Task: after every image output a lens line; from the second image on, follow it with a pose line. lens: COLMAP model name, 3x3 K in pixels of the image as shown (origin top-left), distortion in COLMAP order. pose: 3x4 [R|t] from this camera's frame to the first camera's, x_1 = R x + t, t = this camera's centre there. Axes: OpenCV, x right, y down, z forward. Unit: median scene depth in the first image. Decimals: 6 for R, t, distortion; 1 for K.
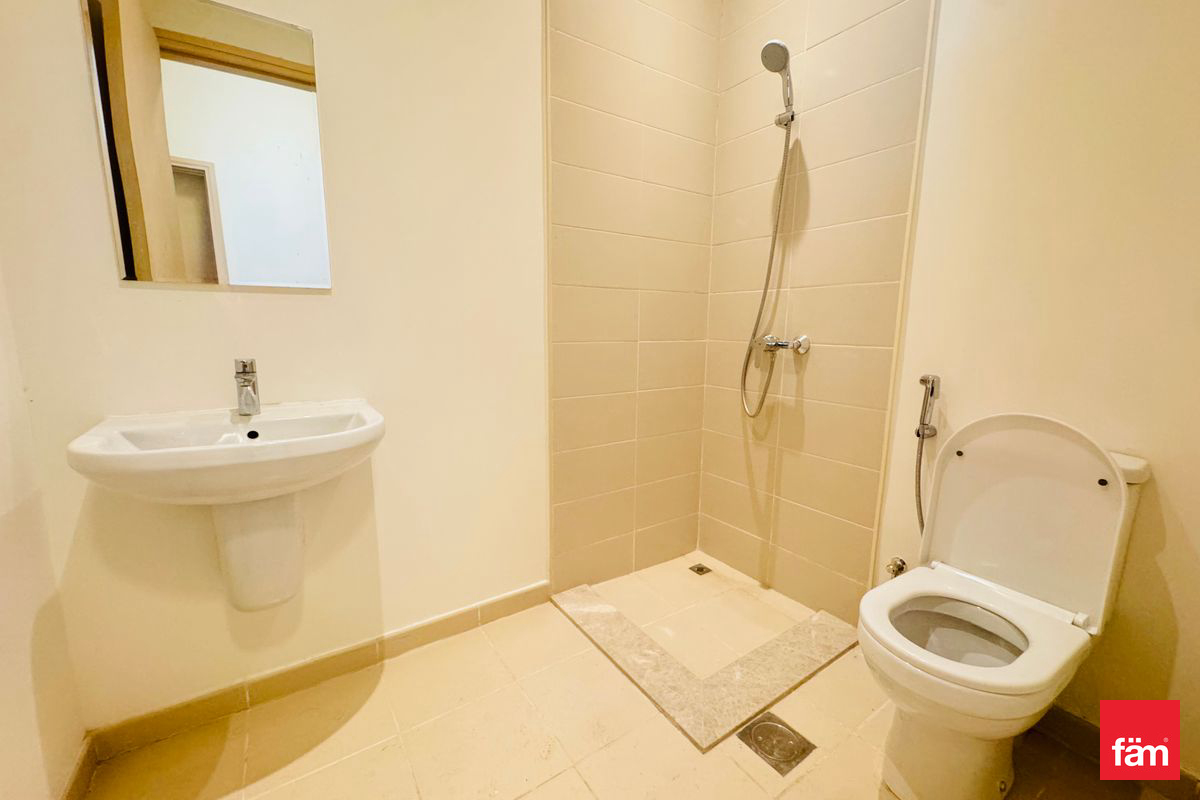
lens RADIAL K [[482.4, 0, 597.7], [0, 482.4, 399.3], [0, 0, 1]] dist [-0.002214, -0.000280]
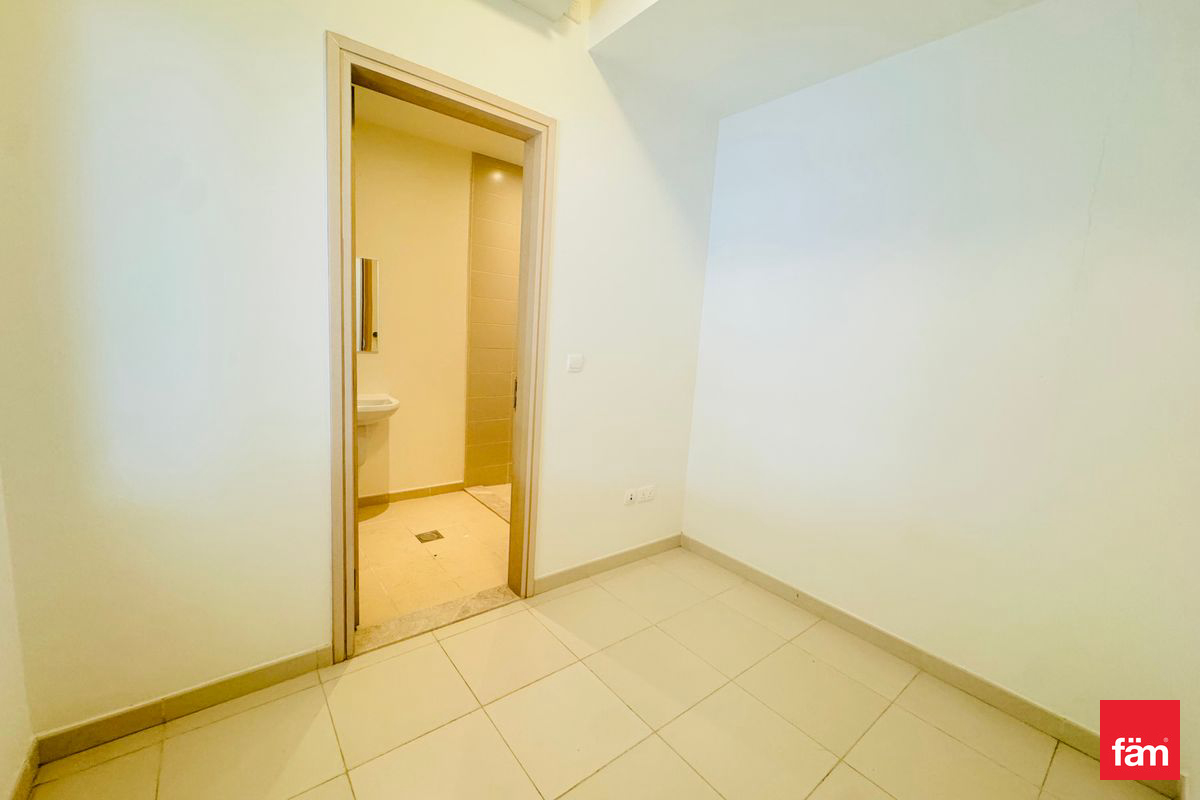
lens RADIAL K [[481.3, 0, 604.0], [0, 481.3, 397.7], [0, 0, 1]] dist [-0.001096, -0.000555]
pose [[0.994656, 0.052034, 0.089177, 0.363241], [-0.050403, 0.998520, -0.020448, 0.012189], [-0.090109, 0.015844, 0.995806, -1.417850]]
